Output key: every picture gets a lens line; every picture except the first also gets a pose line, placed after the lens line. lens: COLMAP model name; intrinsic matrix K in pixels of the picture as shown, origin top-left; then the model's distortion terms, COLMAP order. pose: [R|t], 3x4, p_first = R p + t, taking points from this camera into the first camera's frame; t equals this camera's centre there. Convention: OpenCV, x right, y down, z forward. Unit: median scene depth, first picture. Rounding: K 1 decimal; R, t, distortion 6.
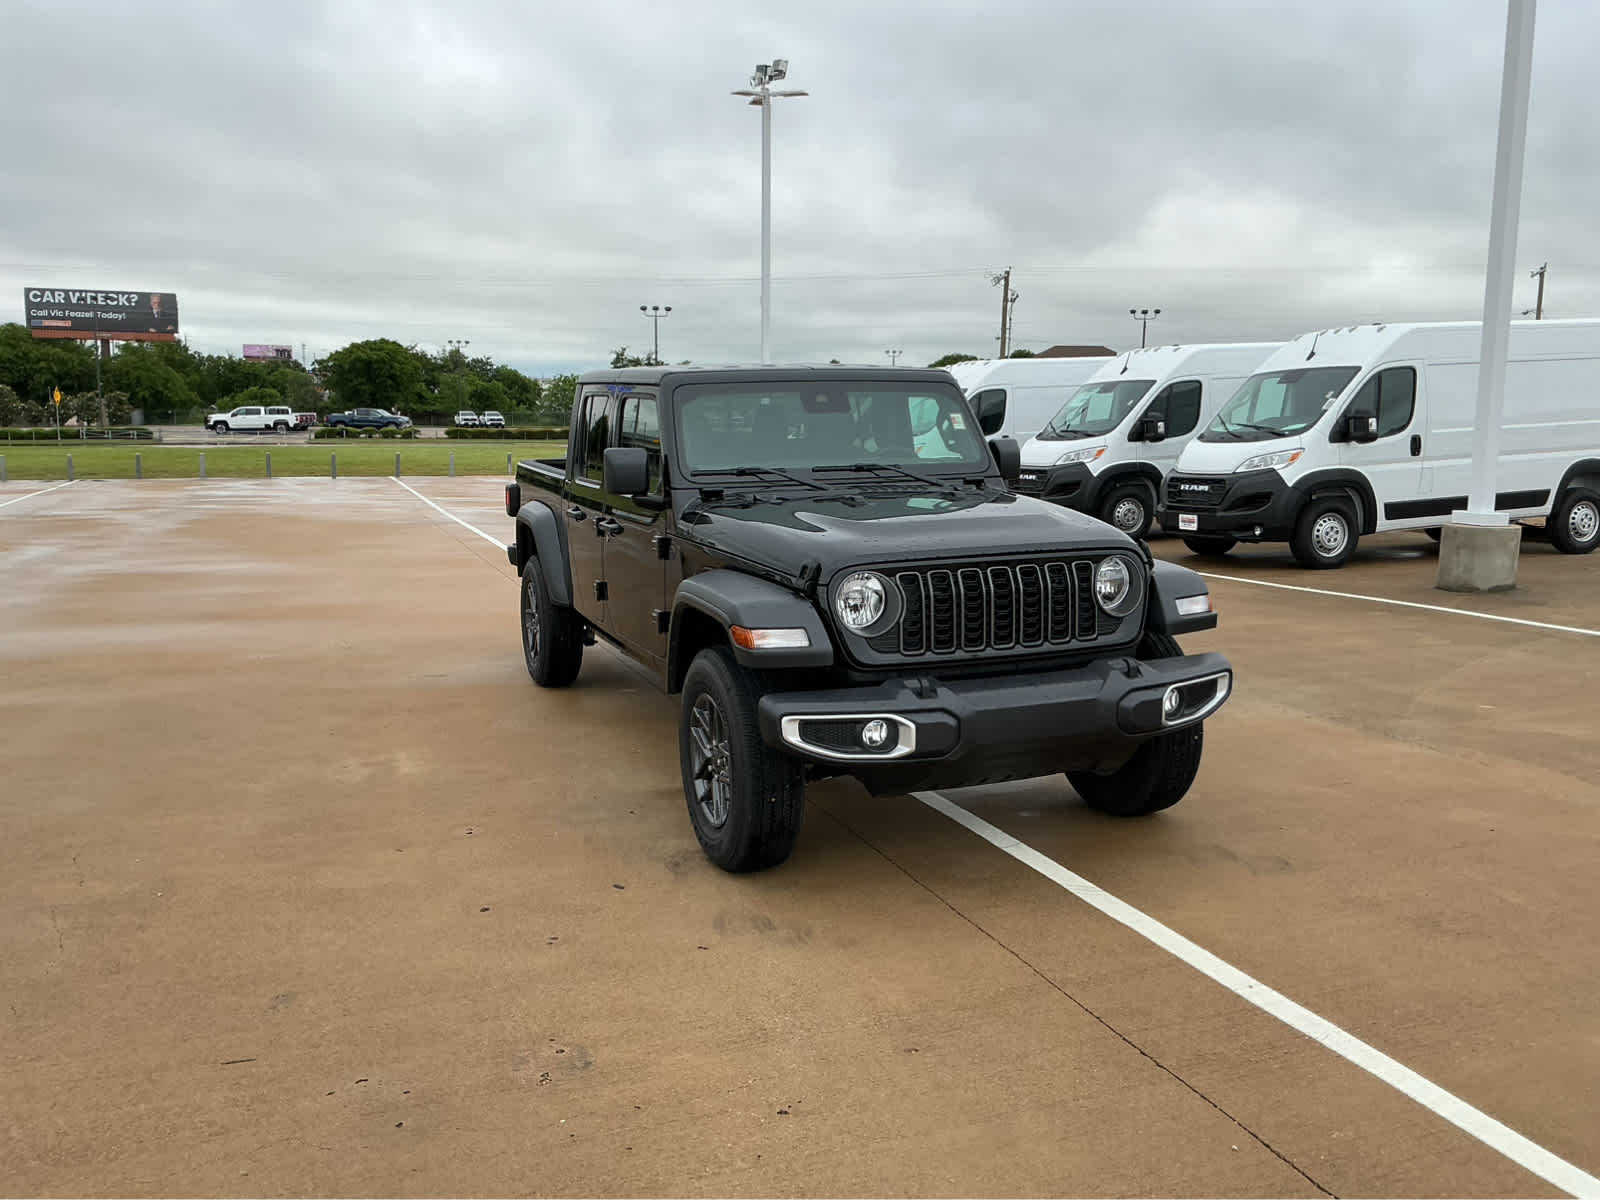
lens RADIAL K [[1313.9, 0, 800.0], [0, 1313.9, 600.0], [0, 0, 1]] dist [0.105344, -0.204835]
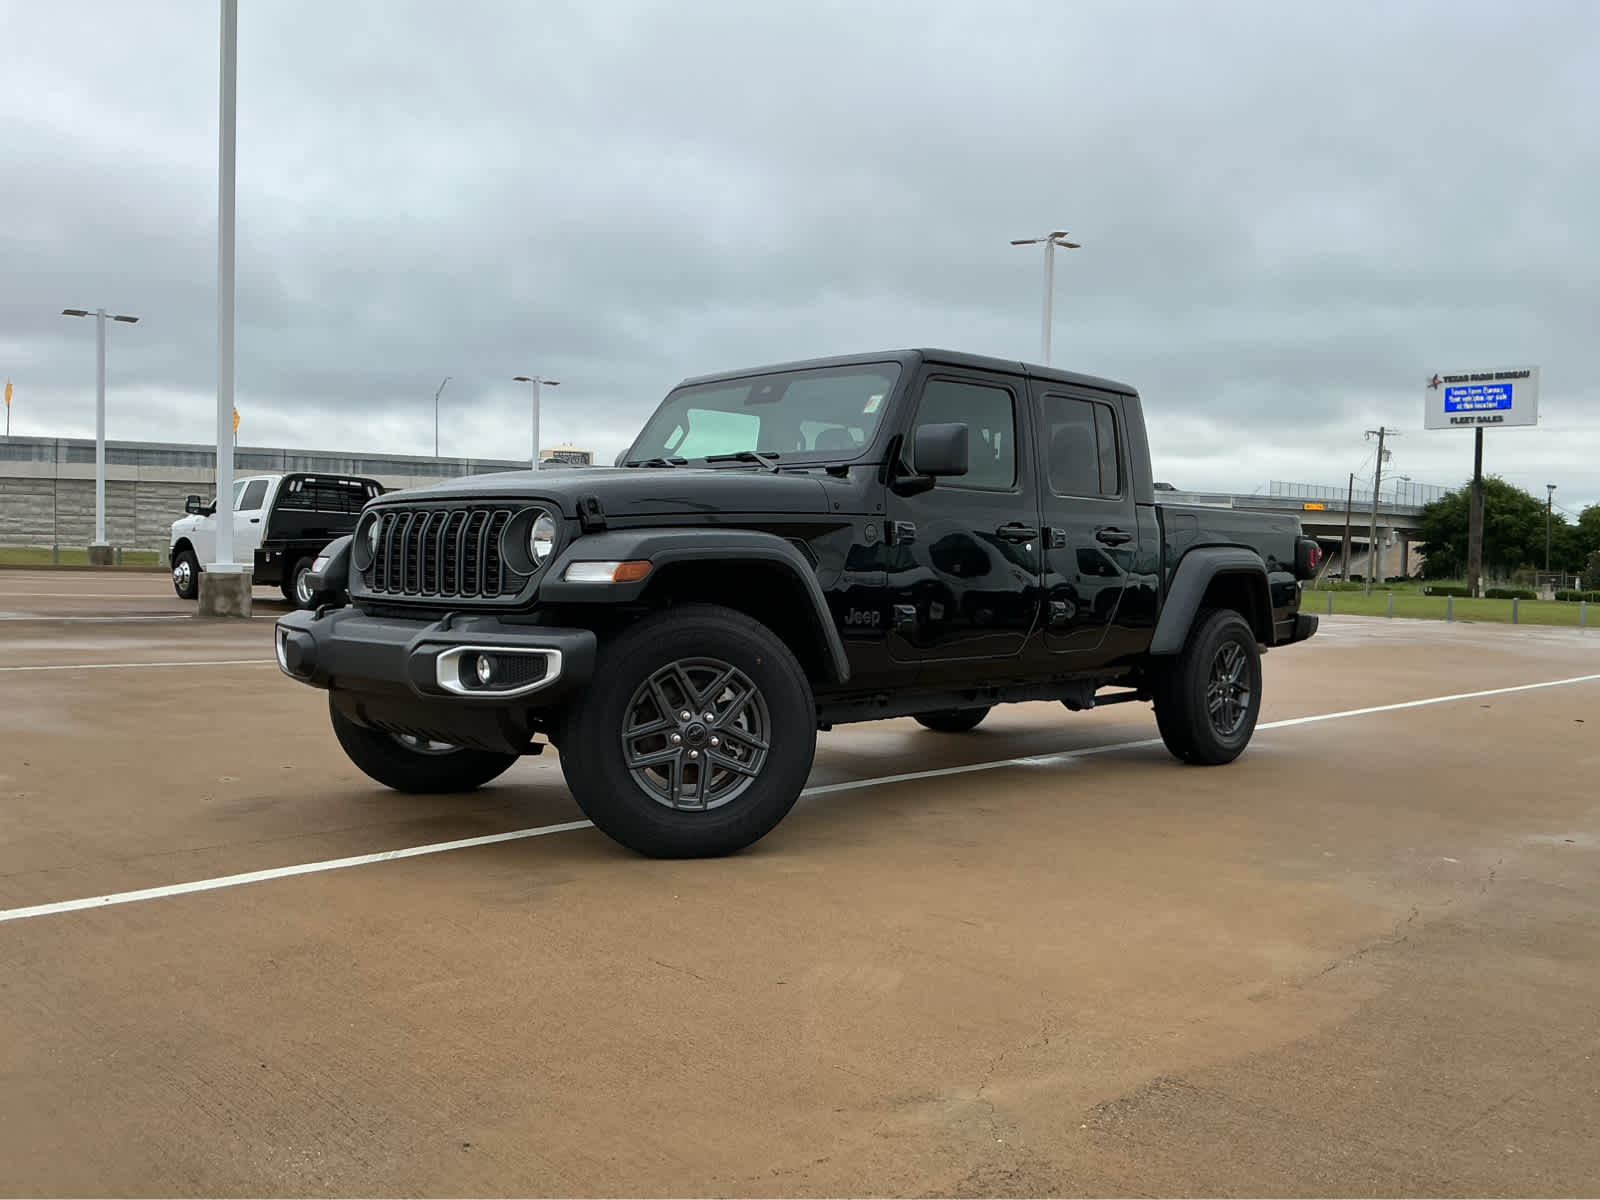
lens RADIAL K [[1334.3, 0, 794.9], [0, 1334.3, 535.9], [0, 0, 1]] dist [0.081690, -0.201373]
pose [[0.451323, -0.005555, -0.892344, 0.307607], [-0.148847, 0.985503, -0.081418, 0.008951], [0.879859, 0.169568, 0.443953, 0.212756]]
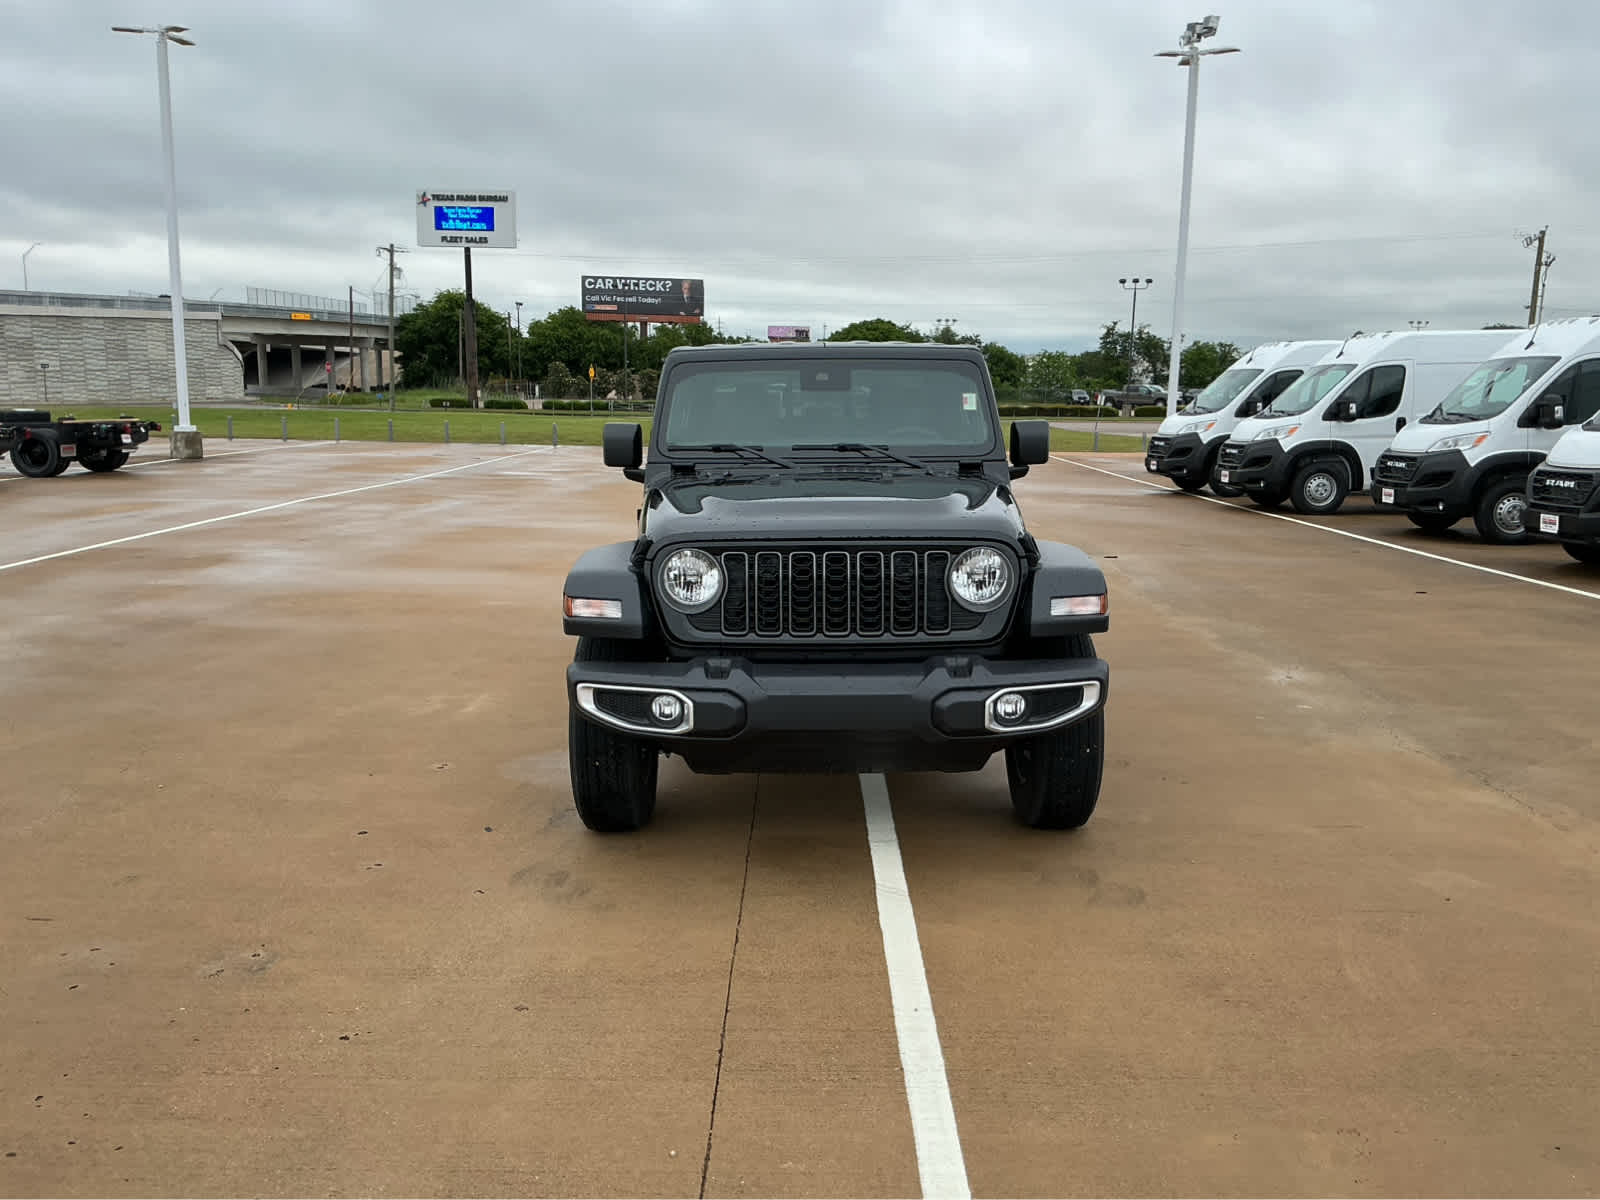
lens RADIAL K [[1313.9, 0, 800.0], [0, 1313.9, 600.0], [0, 0, 1]] dist [0.105344, -0.204835]
pose [[0.931936, 0.065944, -0.356575, 0.126480], [-0.059804, 0.997811, 0.028230, -0.004115], [0.357656, -0.004984, 0.933840, 0.022418]]
